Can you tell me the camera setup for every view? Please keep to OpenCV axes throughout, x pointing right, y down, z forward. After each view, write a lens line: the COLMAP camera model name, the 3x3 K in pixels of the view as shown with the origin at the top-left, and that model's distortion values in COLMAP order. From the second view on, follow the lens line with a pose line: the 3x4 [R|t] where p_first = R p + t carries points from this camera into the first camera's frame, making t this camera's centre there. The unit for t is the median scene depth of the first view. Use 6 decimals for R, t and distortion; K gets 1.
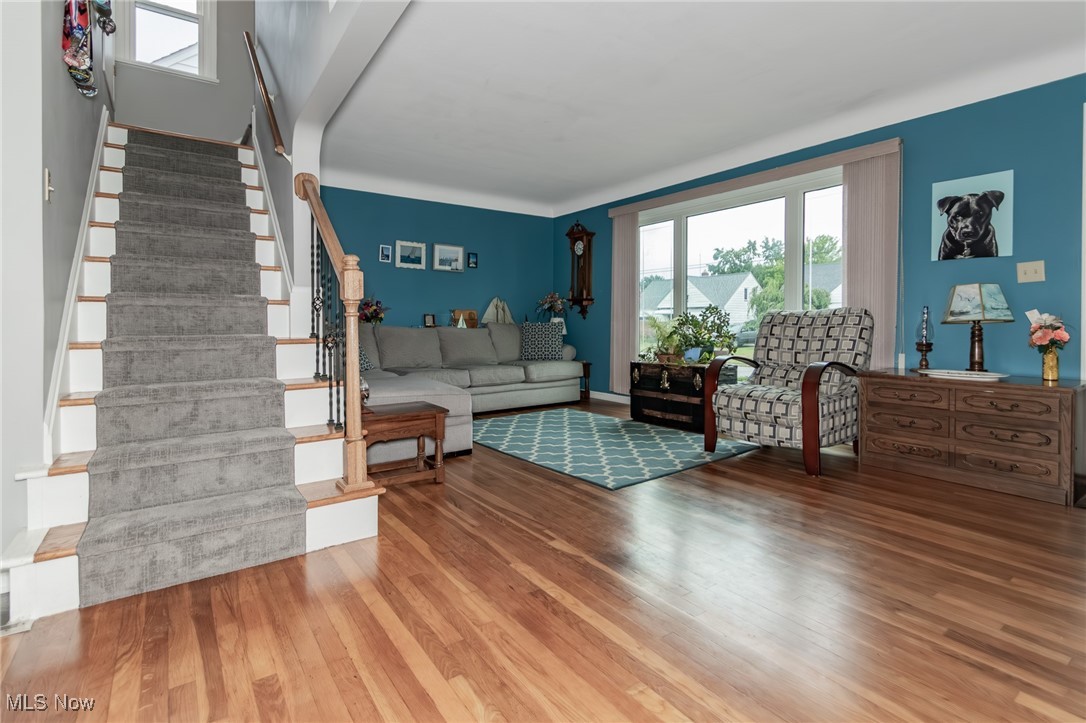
lens RADIAL K [[521.3, 0, 541.1], [0, 521.3, 325.2], [0, 0, 1]] dist [-0.000805, -0.000156]
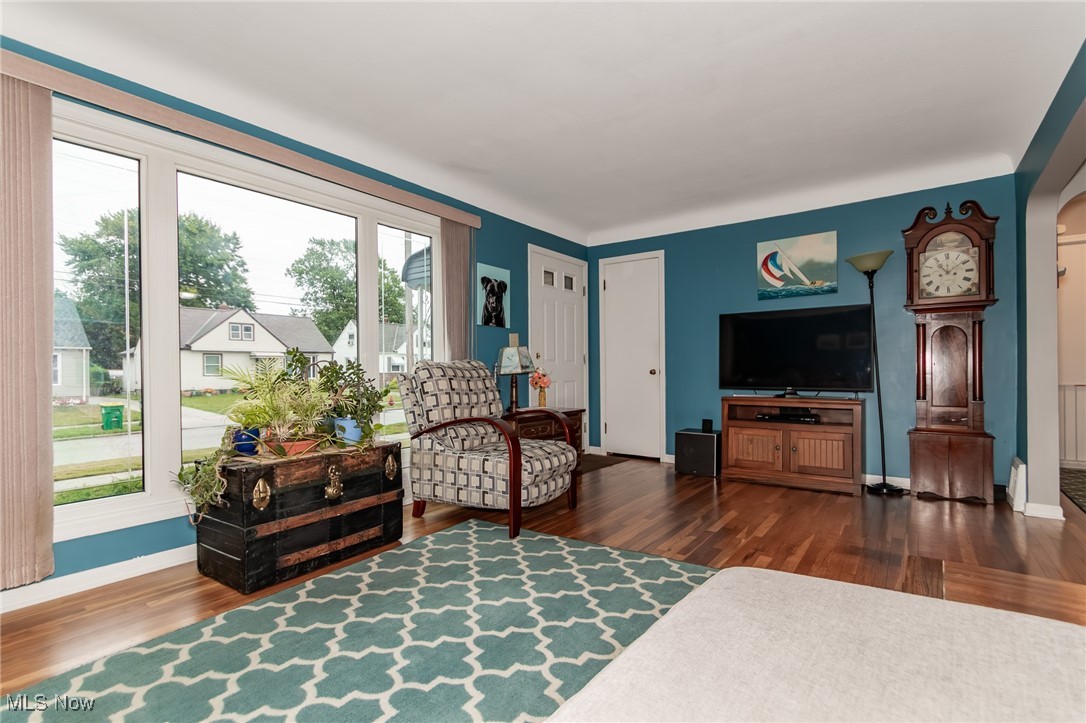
lens RADIAL K [[514.2, 0, 543.4], [0, 514.2, 373.3], [0, 0, 1]] dist [-0.000819, -0.000223]
pose [[-0.323411, -0.004220, 0.946249, -0.473499], [0.018111, 0.999779, 0.010649, -0.017726], [-0.946085, 0.020582, -0.323263, 1.280827]]
